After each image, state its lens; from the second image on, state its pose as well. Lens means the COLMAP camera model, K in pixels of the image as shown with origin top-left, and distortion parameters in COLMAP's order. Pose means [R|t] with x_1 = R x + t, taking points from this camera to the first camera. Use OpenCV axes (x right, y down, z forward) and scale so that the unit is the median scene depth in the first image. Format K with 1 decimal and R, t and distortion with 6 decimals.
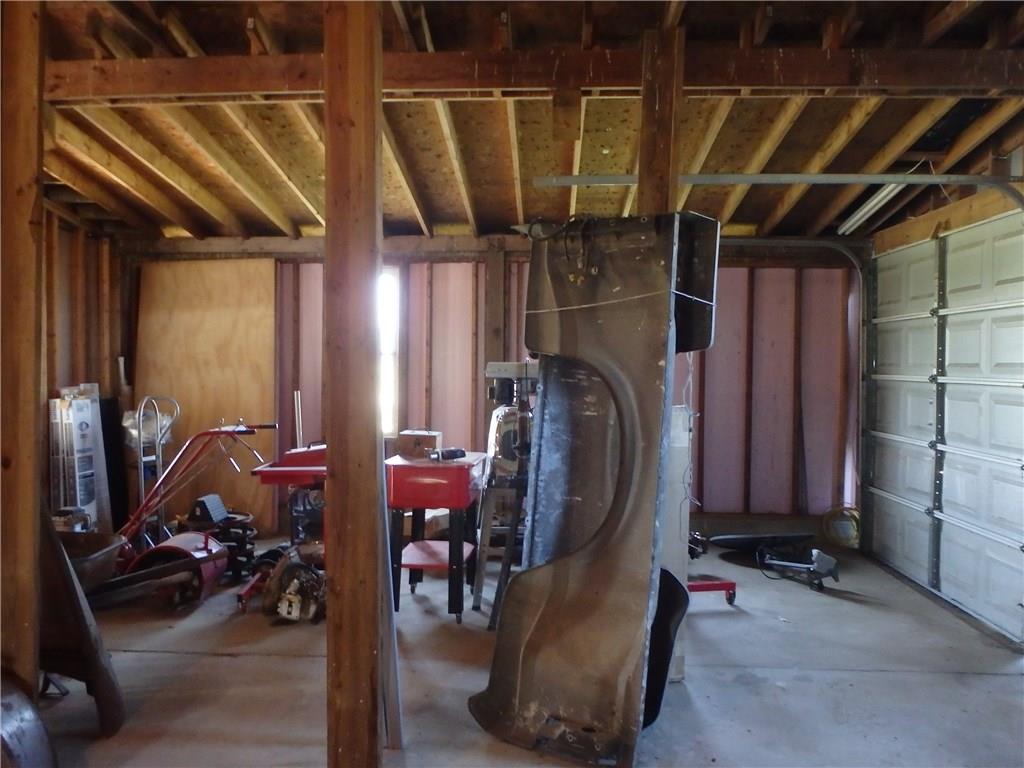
lens RADIAL K [[839.5, 0, 510.9], [0, 839.5, 360.4], [0, 0, 1]] dist [-0.002690, -0.003114]
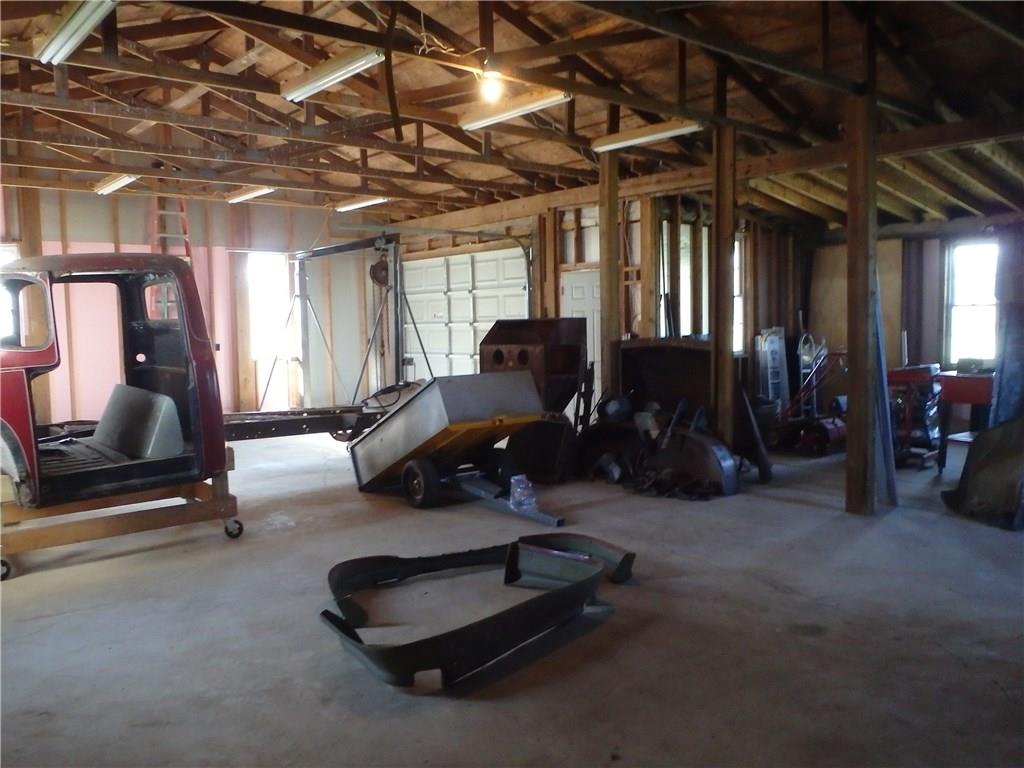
lens RADIAL K [[839.5, 0, 510.9], [0, 839.5, 360.4], [0, 0, 1]] dist [-0.002690, -0.003114]
pose [[0.681198, 0.029774, -0.731493, 0.335148], [0.005098, 0.998955, 0.045408, 0.016423], [0.732081, -0.034661, 0.680335, -0.483112]]
